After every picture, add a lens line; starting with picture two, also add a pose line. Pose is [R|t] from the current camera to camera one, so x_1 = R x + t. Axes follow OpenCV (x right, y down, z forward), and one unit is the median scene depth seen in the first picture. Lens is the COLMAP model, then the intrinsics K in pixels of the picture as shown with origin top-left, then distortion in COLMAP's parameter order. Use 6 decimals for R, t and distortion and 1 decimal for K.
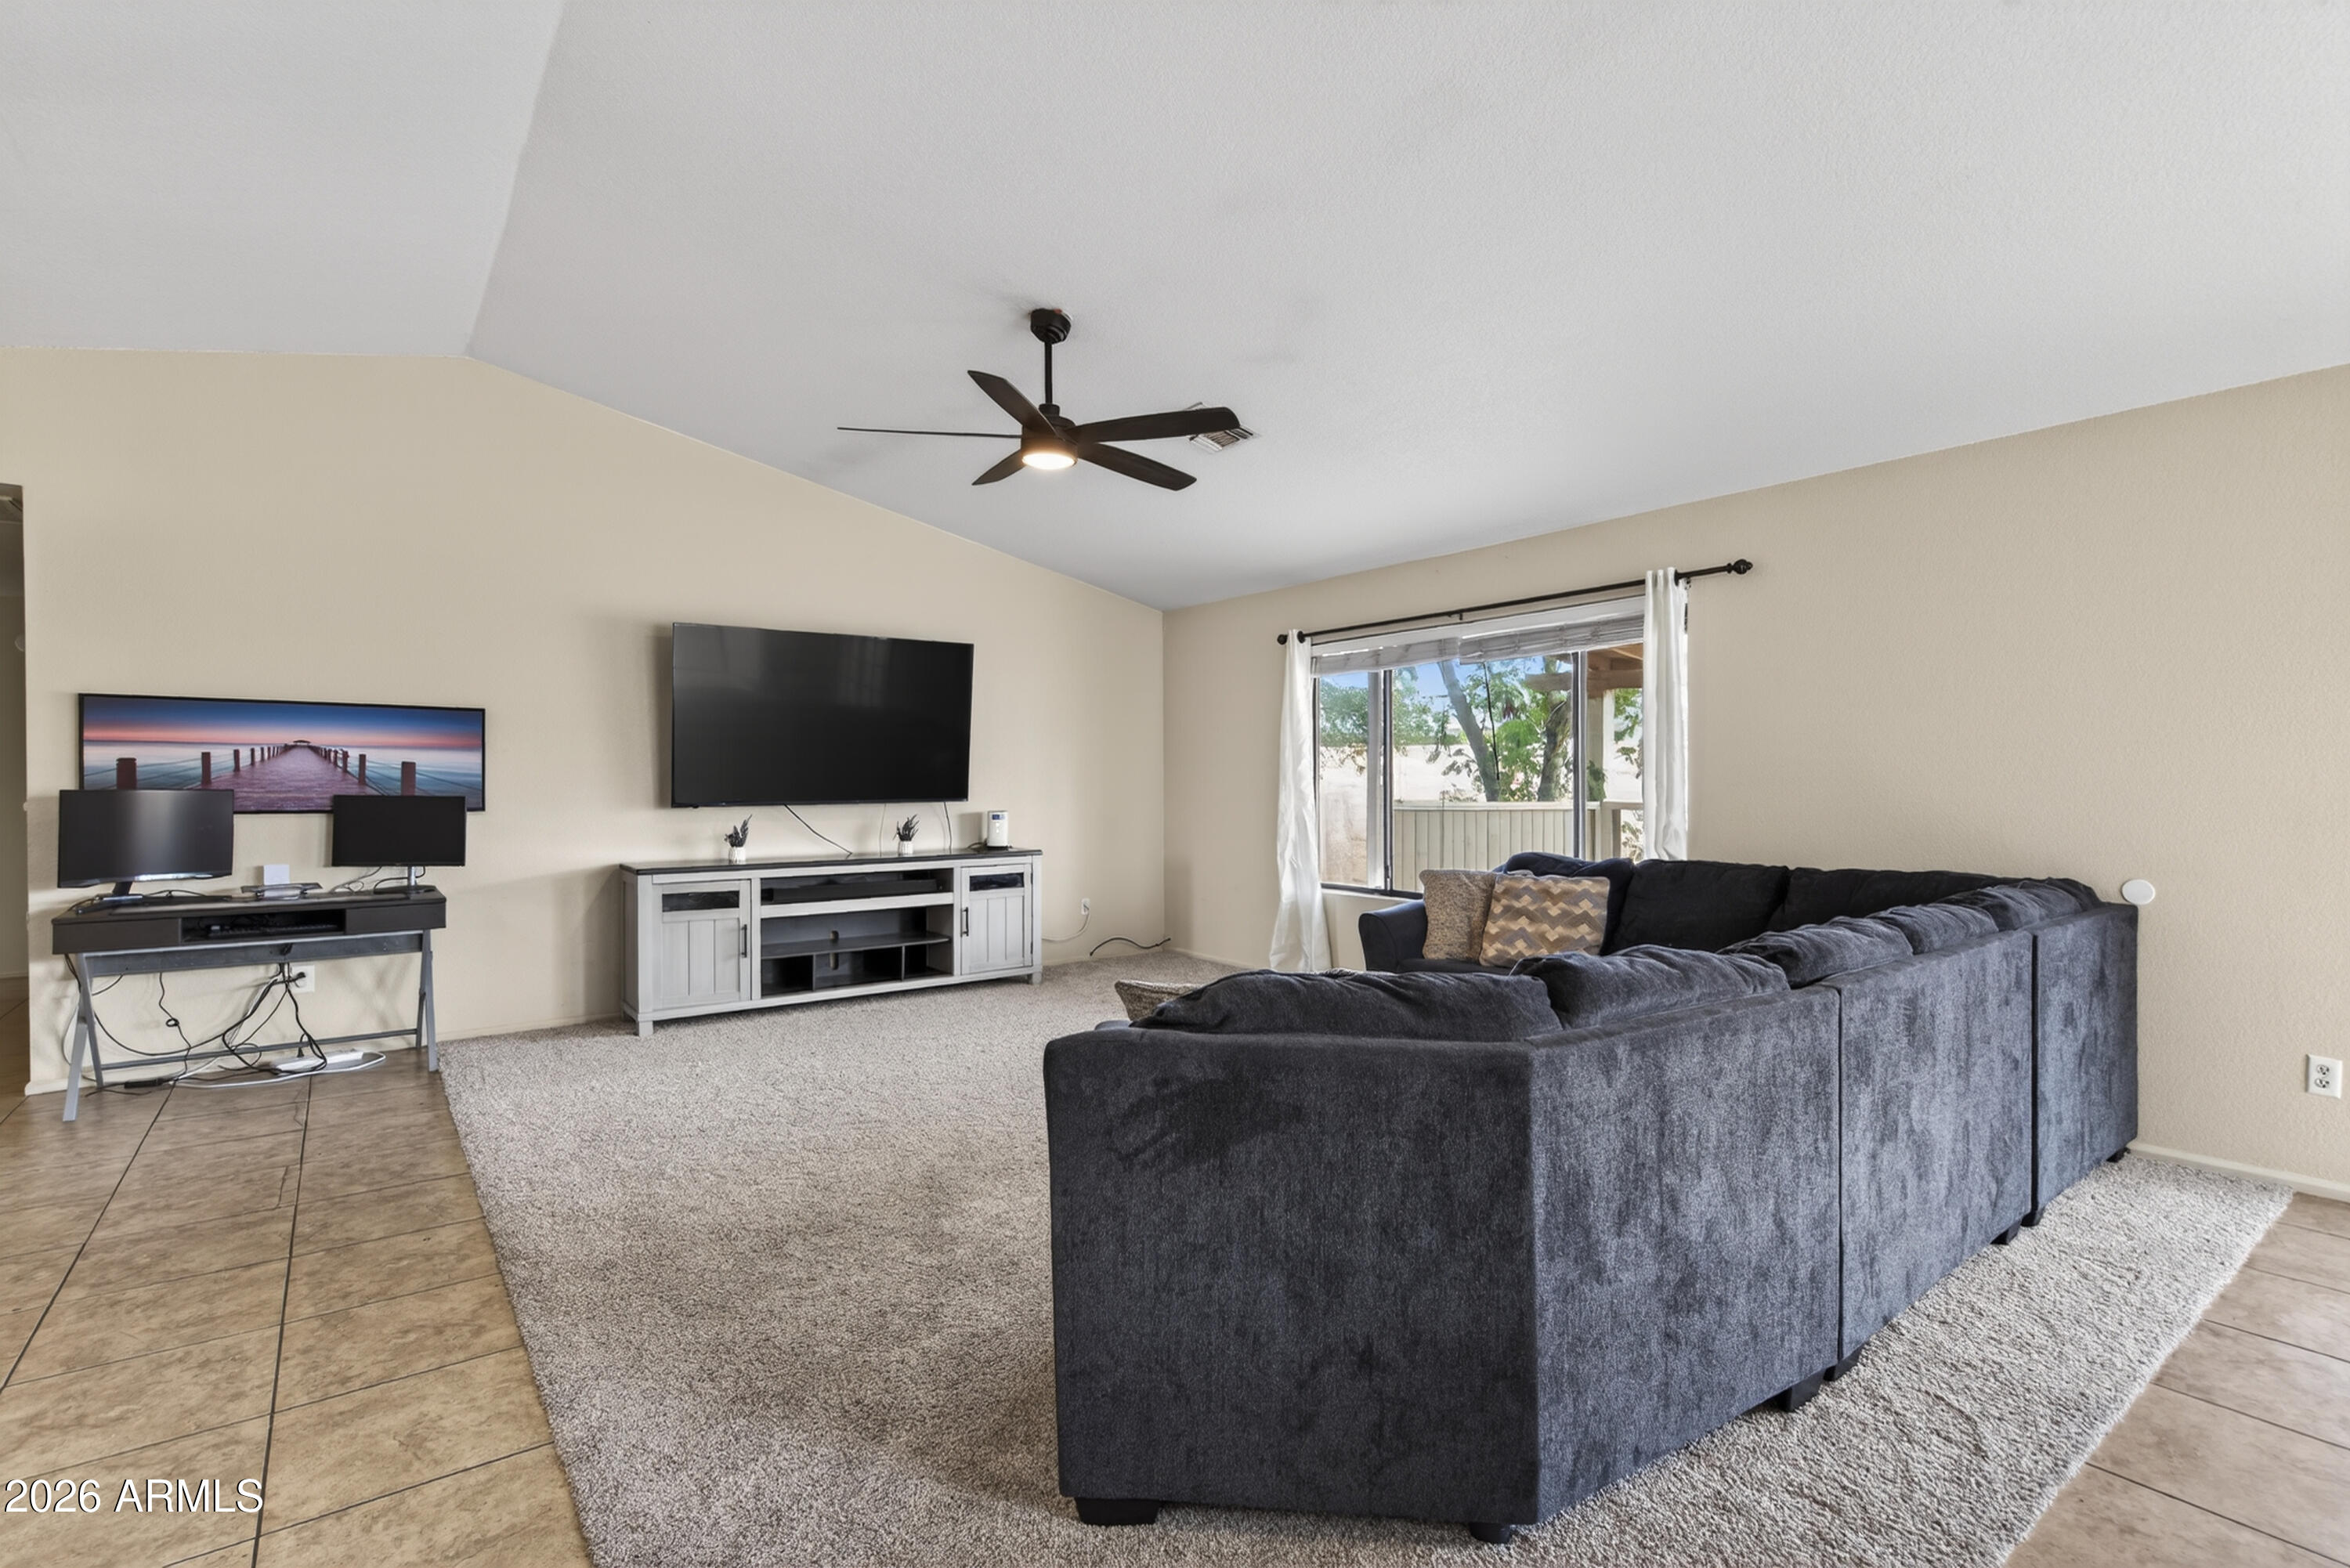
lens RADIAL K [[1069.7, 0, 1157.7], [0, 1069.7, 787.4], [0, 0, 1]] dist [-0.003804, -0.000230]
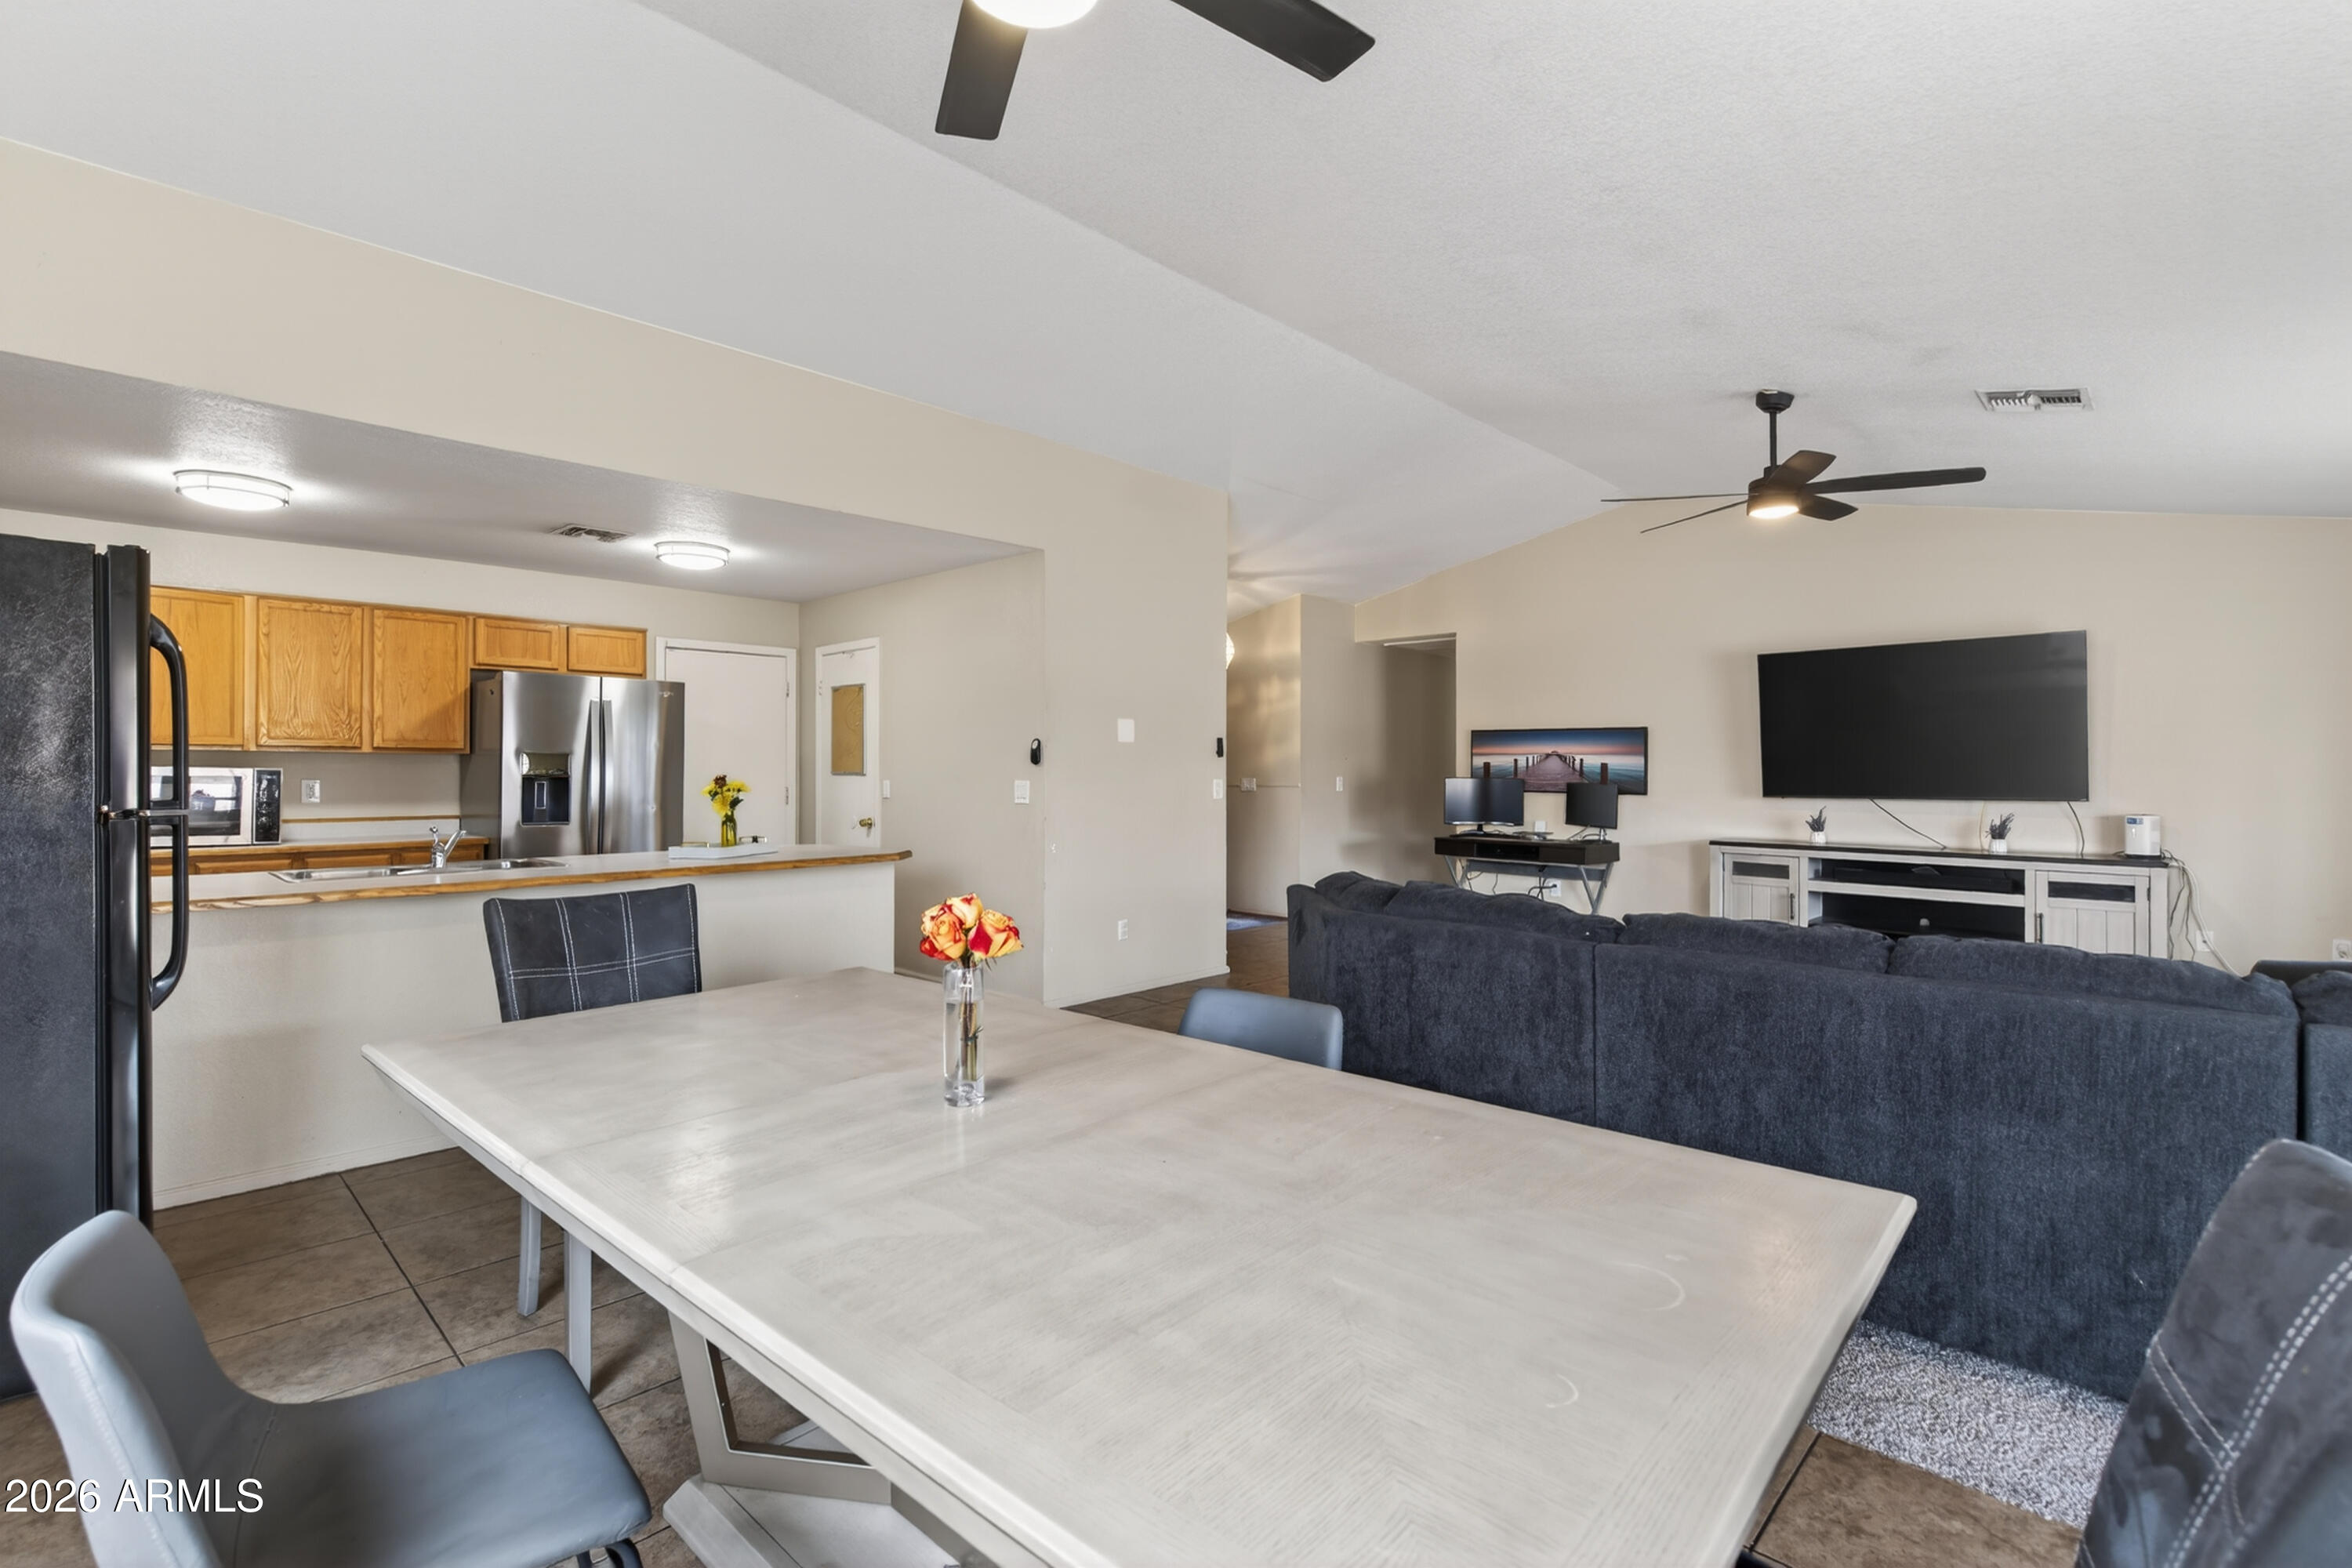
lens RADIAL K [[1070.6, 0, 1173.6], [0, 1070.6, 769.3], [0, 0, 1]] dist [-0.003804, -0.000230]
pose [[0.150040, 0.002055, -0.988678, 0.779907], [-0.013712, 0.999906, -0.000003, -0.005535], [0.988585, 0.013557, 0.150054, 0.114216]]
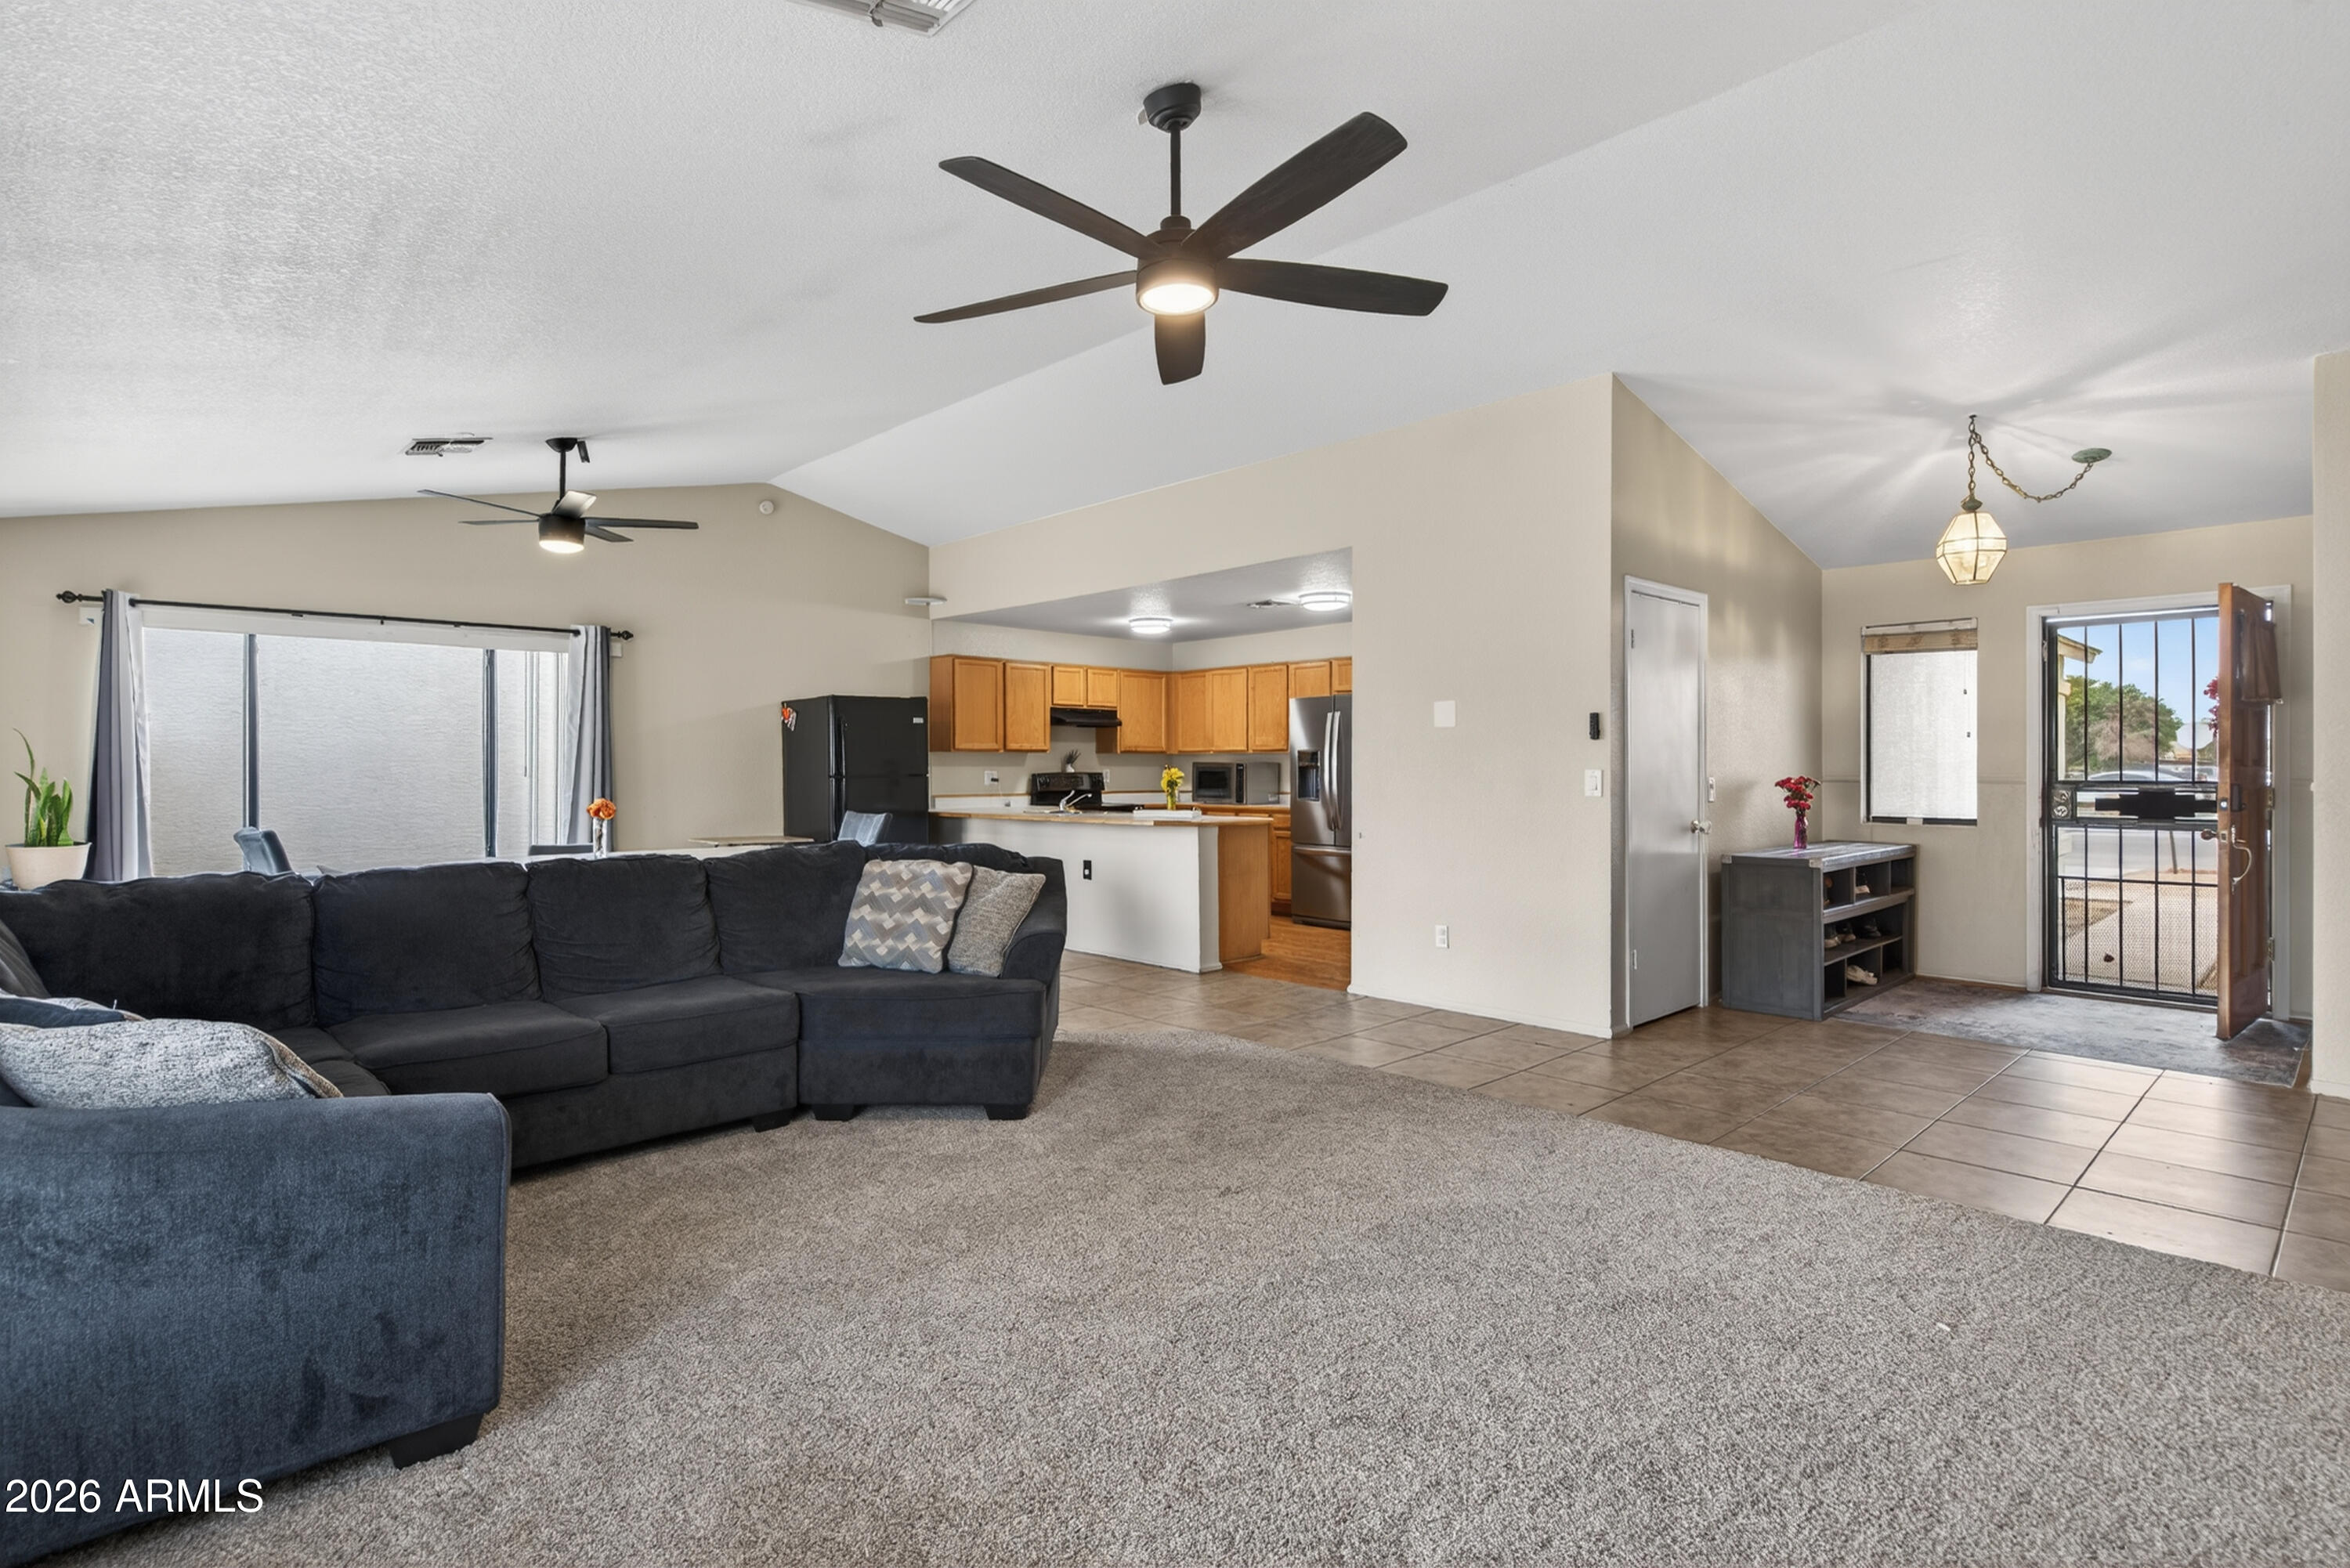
lens RADIAL K [[1160.1, 0, 1164.8], [0, 1160.1, 778.5], [0, 0, 1]] dist [0.003971, -0.000089]
pose [[-0.994488, 0.006240, -0.104668, -0.013079], [0.004046, 0.999768, 0.021160, -0.010407], [0.104776, 0.020619, -0.994282, 1.370592]]
